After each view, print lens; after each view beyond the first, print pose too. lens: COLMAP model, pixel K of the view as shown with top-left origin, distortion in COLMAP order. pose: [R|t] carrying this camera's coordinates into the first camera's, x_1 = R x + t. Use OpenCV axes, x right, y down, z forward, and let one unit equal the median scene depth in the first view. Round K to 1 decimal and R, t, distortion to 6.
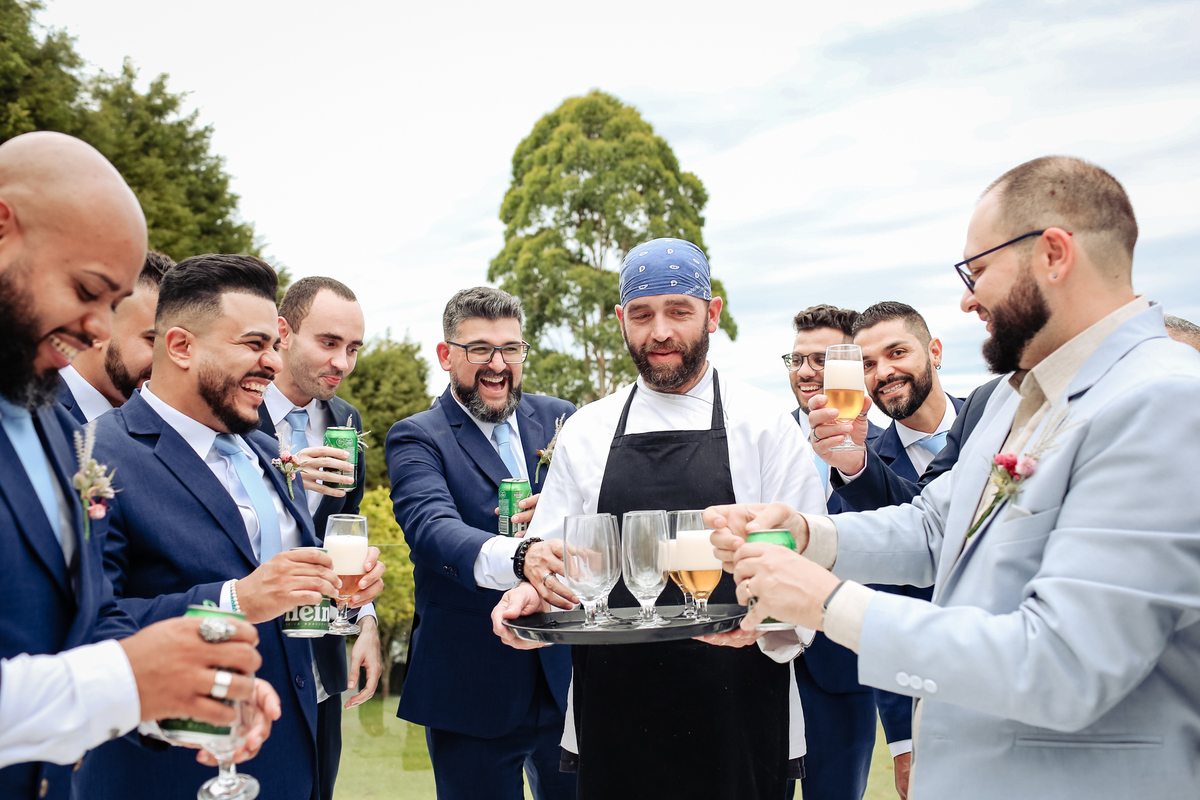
lens RADIAL K [[1181.6, 0, 603.4], [0, 1181.6, 386.8], [0, 0, 1]] dist [-0.095938, 0.149953]
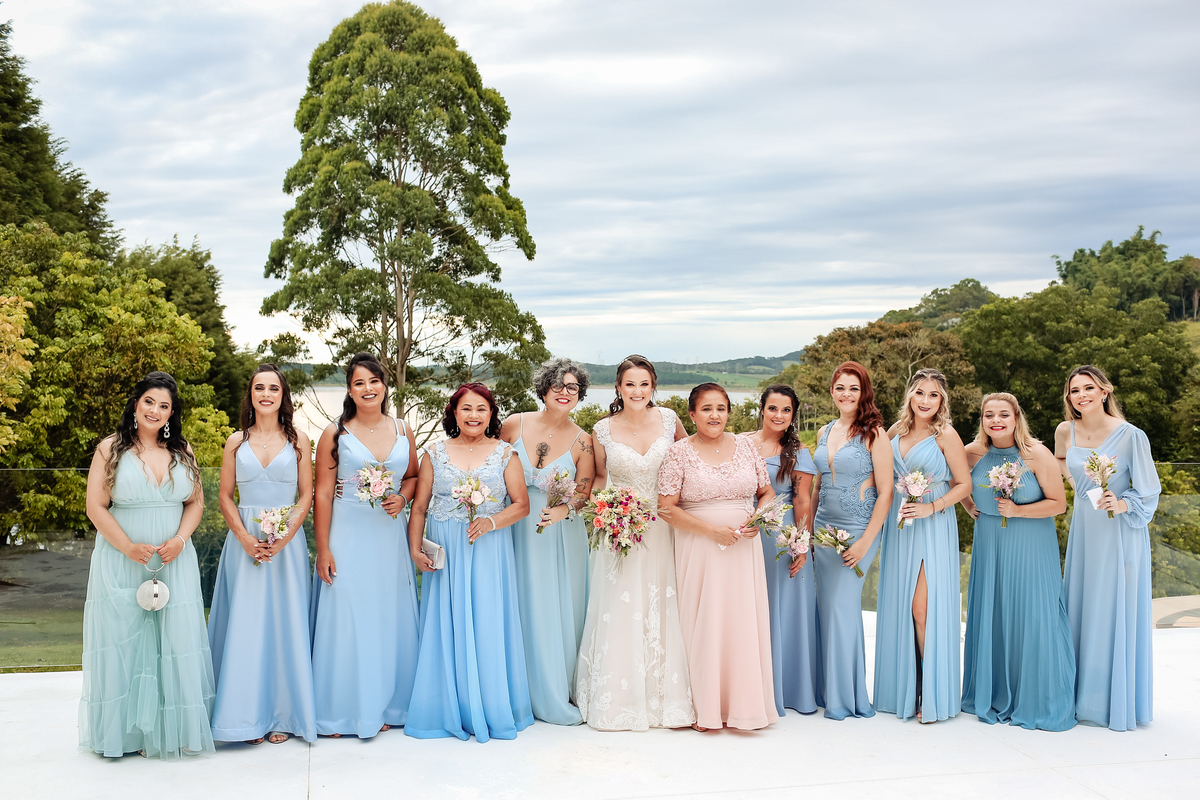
lens RADIAL K [[1226.7, 0, 581.5], [0, 1226.7, 408.1], [0, 0, 1]] dist [-0.099445, 0.142155]
pose [[0.985011, 0.010996, 0.172141, -0.027280], [-0.027287, 0.995334, 0.092555, -0.010460], [-0.170320, -0.095865, 0.980715, -0.055420]]
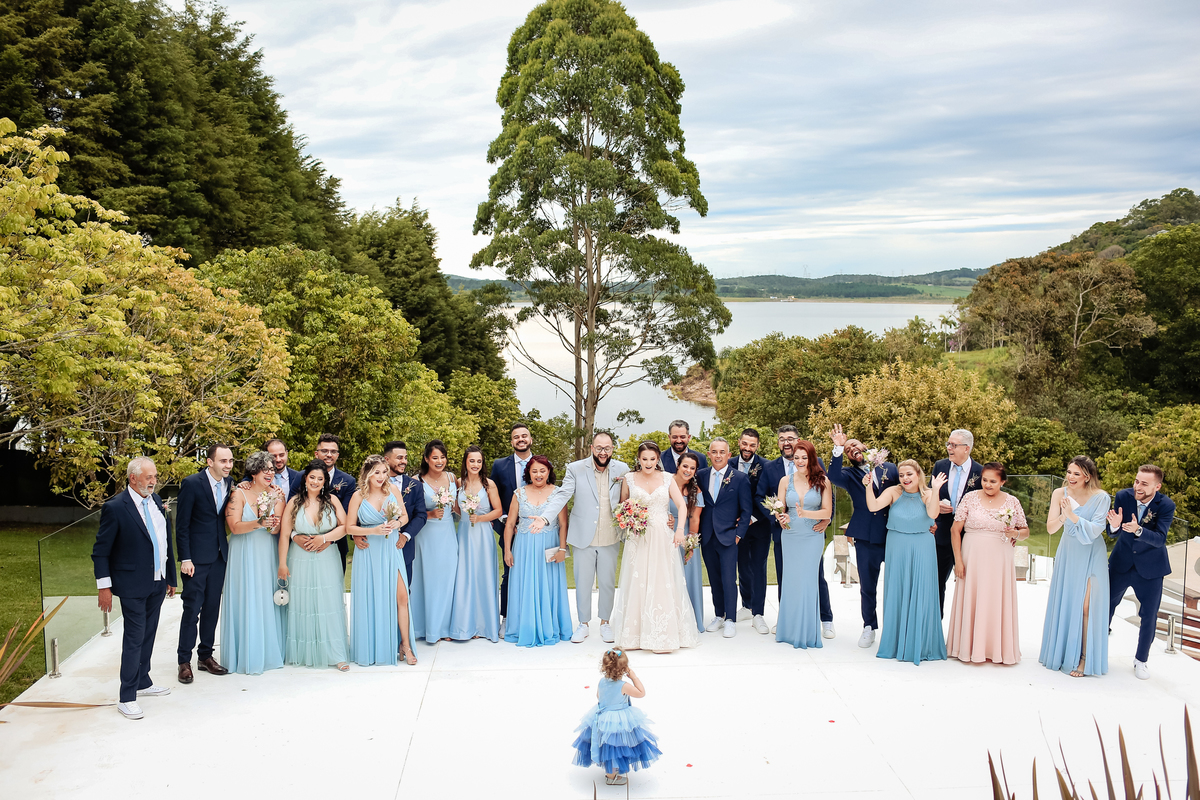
lens RADIAL K [[1181.6, 0, 603.4], [0, 1181.6, 386.8], [0, 0, 1]] dist [-0.095938, 0.149953]
pose [[0.999879, 0.001406, 0.015497, -0.004898], [-0.003740, 0.988425, 0.151661, -0.048096], [-0.015104, -0.151701, 0.988311, -0.154010]]
